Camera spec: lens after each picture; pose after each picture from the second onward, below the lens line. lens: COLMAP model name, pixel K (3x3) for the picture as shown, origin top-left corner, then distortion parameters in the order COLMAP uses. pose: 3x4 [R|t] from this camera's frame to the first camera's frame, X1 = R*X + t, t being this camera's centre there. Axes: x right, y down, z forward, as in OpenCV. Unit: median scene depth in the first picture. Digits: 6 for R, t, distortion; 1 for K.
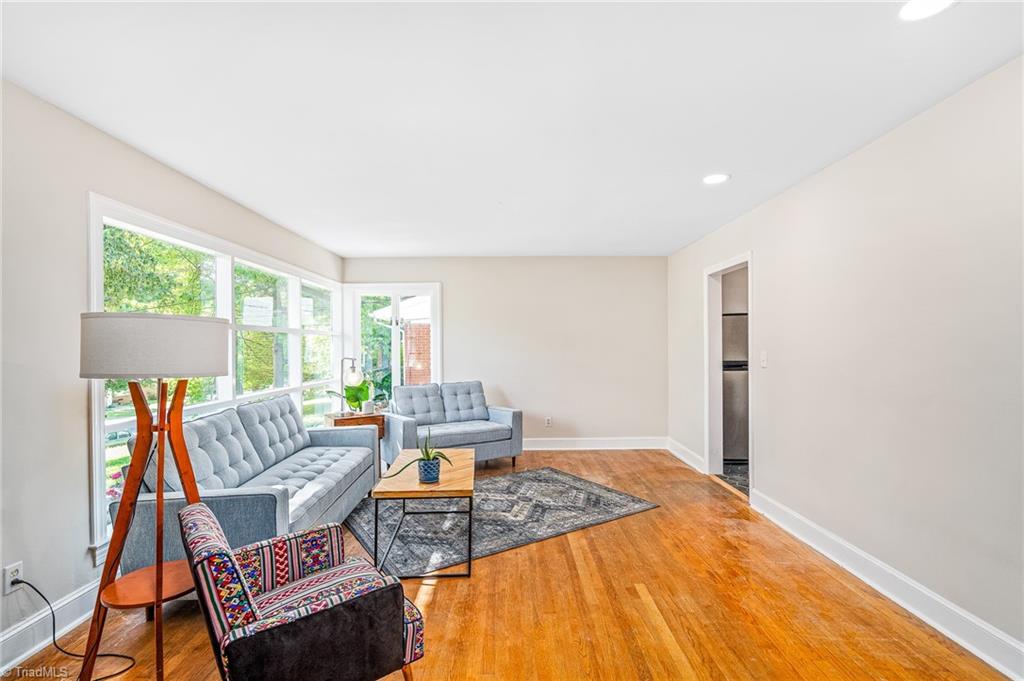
lens RADIAL K [[482.3, 0, 510.5], [0, 482.3, 351.4], [0, 0, 1]] dist [-0.000737, 0.000156]
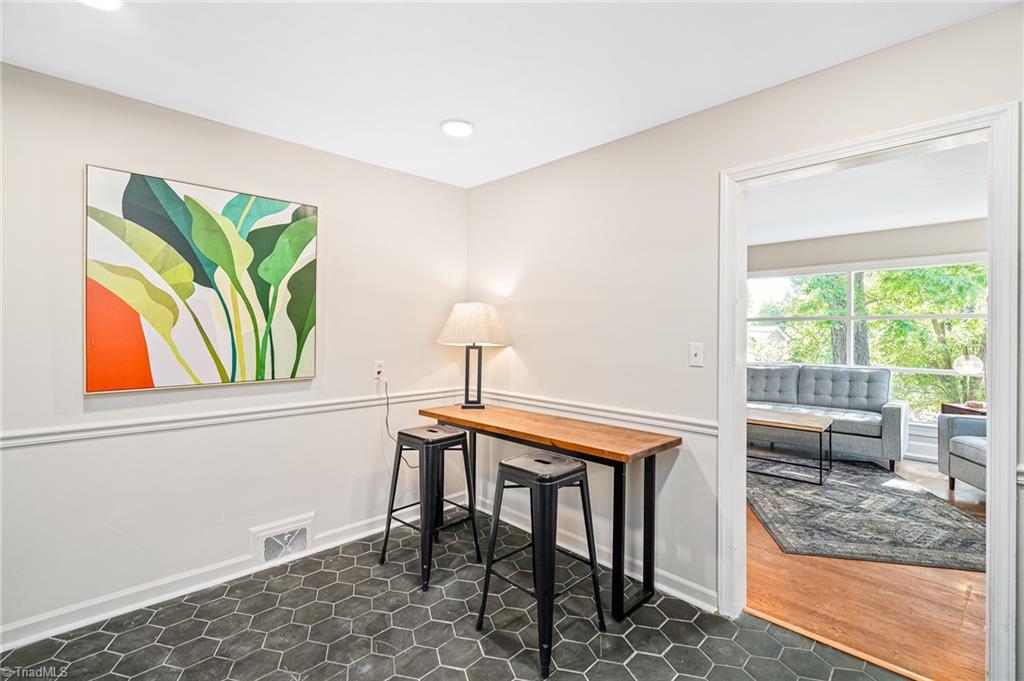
lens RADIAL K [[471.9, 0, 509.7], [0, 471.9, 330.3], [0, 0, 1]] dist [-0.001700, 0.000628]
pose [[-0.726077, 0.008552, -0.687561, 1.281902], [-0.005667, 0.999814, 0.018421, -0.036368], [0.687590, 0.017272, -0.725893, 1.416060]]
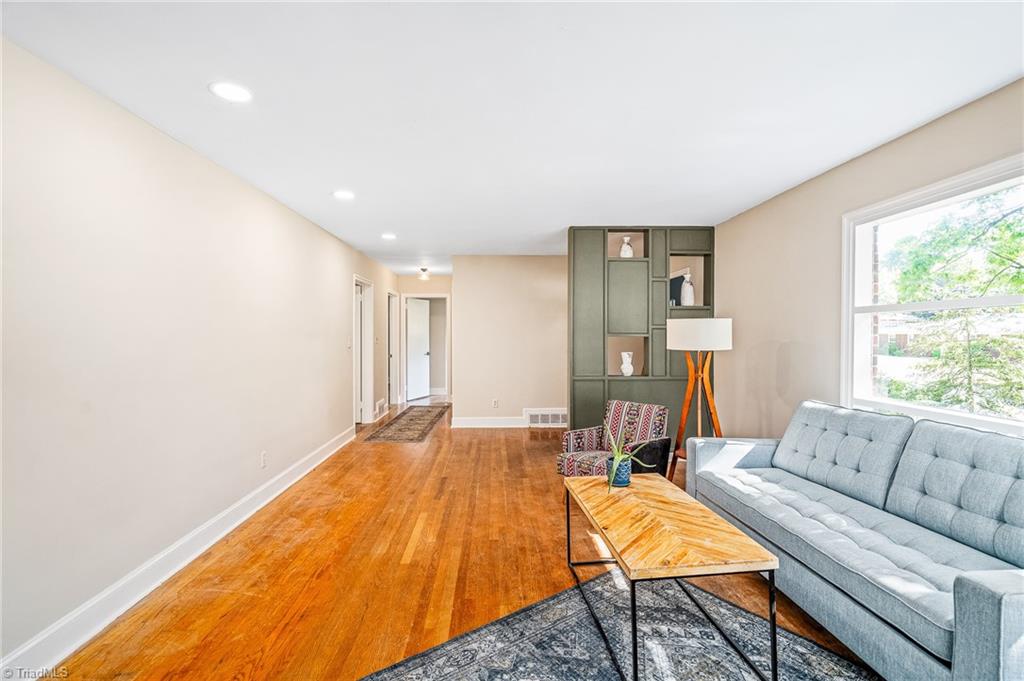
lens RADIAL K [[467.2, 0, 513.3], [0, 467.2, 337.9], [0, 0, 1]] dist [0.000692, 0.001375]
pose [[-0.999157, 0.008625, -0.040134, 0.052383], [0.007689, 0.999696, 0.023433, -0.022538], [0.040324, 0.023104, -0.998920, 1.566730]]
